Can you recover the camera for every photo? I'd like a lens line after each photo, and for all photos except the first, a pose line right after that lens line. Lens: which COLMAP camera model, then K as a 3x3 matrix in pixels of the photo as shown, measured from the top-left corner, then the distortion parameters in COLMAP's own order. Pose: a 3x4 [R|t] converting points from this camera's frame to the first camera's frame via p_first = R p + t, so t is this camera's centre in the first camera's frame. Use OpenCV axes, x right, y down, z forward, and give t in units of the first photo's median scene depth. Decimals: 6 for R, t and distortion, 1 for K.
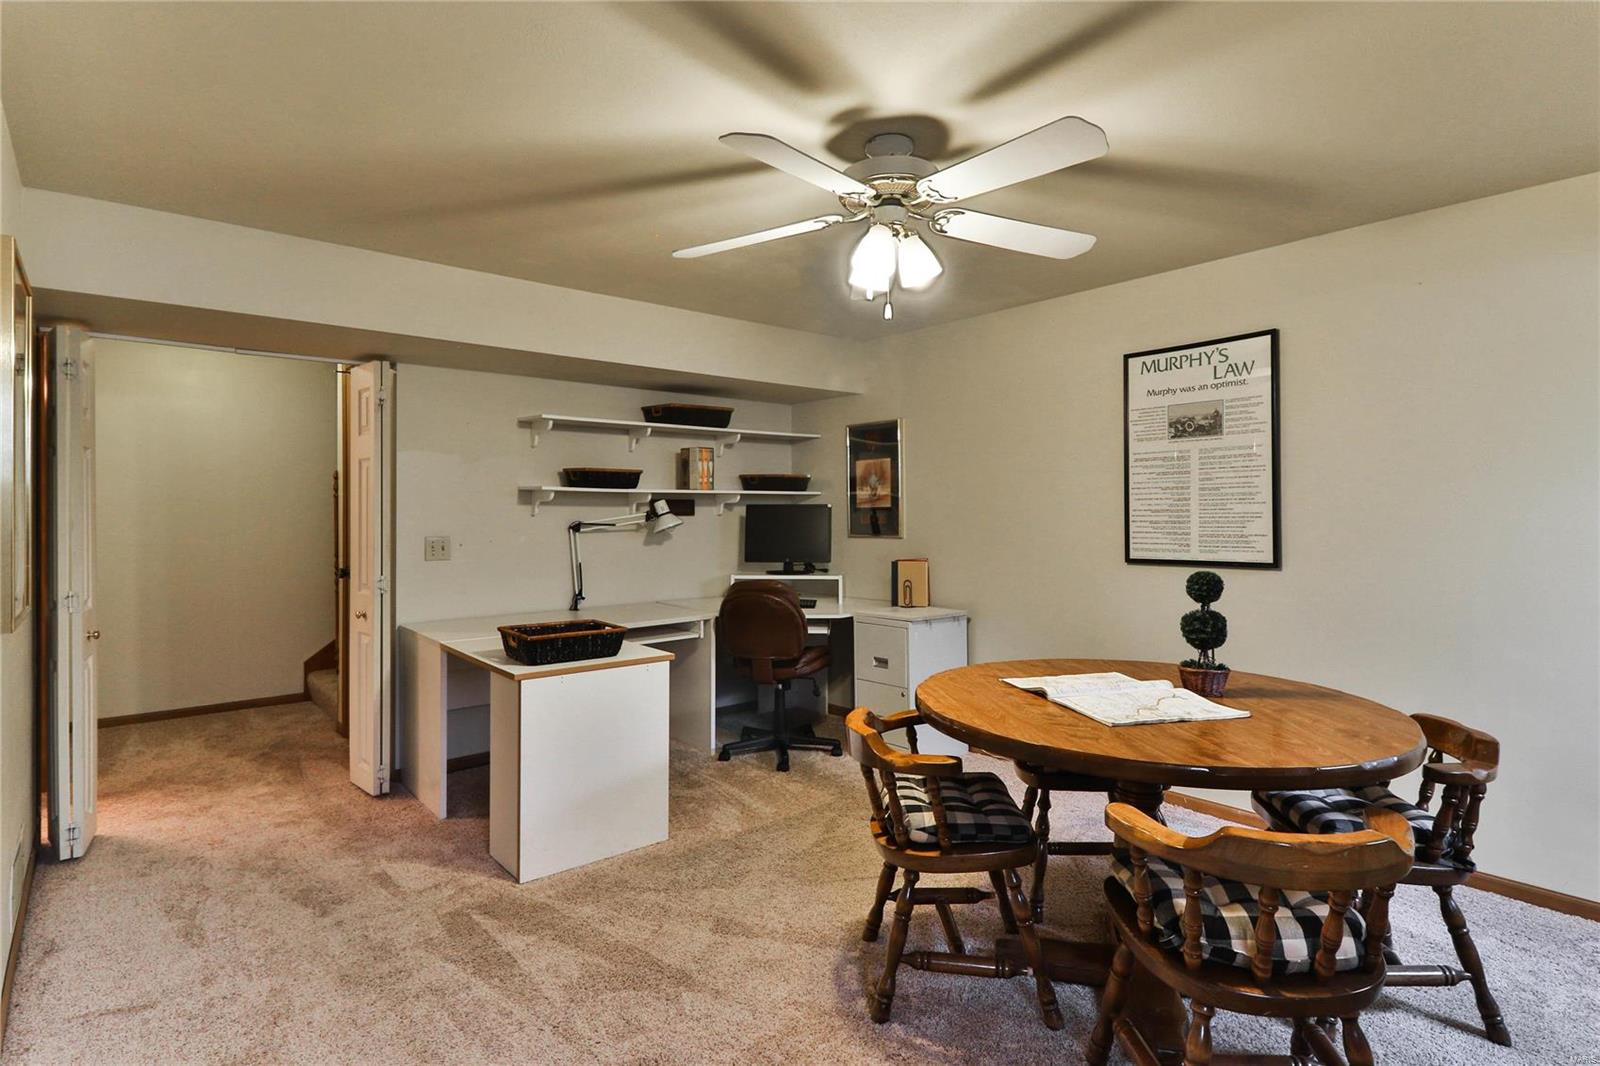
lens RADIAL K [[824.6, 0, 794.1], [0, 824.6, 522.1], [0, 0, 1]] dist [0.004837, -0.000064]
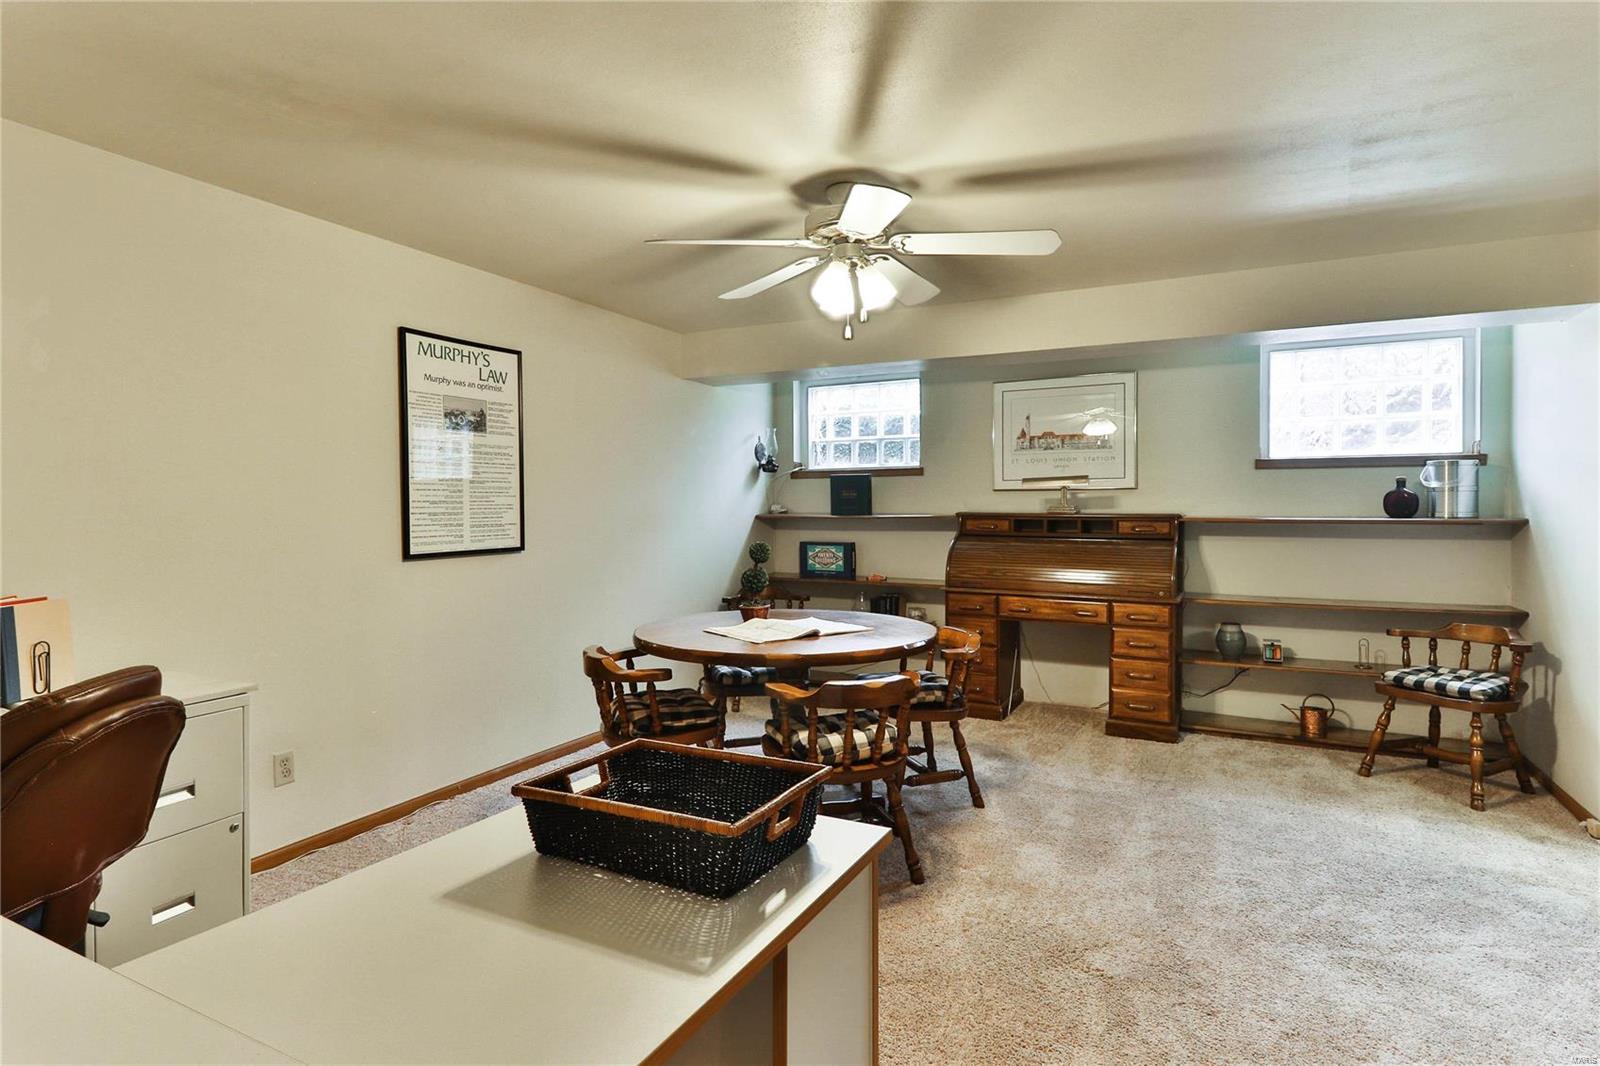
lens RADIAL K [[824.6, 0, 795.2], [0, 824.6, 524.6], [0, 0, 1]] dist [0.004837, -0.000064]
pose [[-0.383031, -0.014367, 0.923624, -0.630657], [0.013142, 0.999693, 0.021000, -0.002514], [-0.923642, 0.020182, -0.382725, 1.018820]]
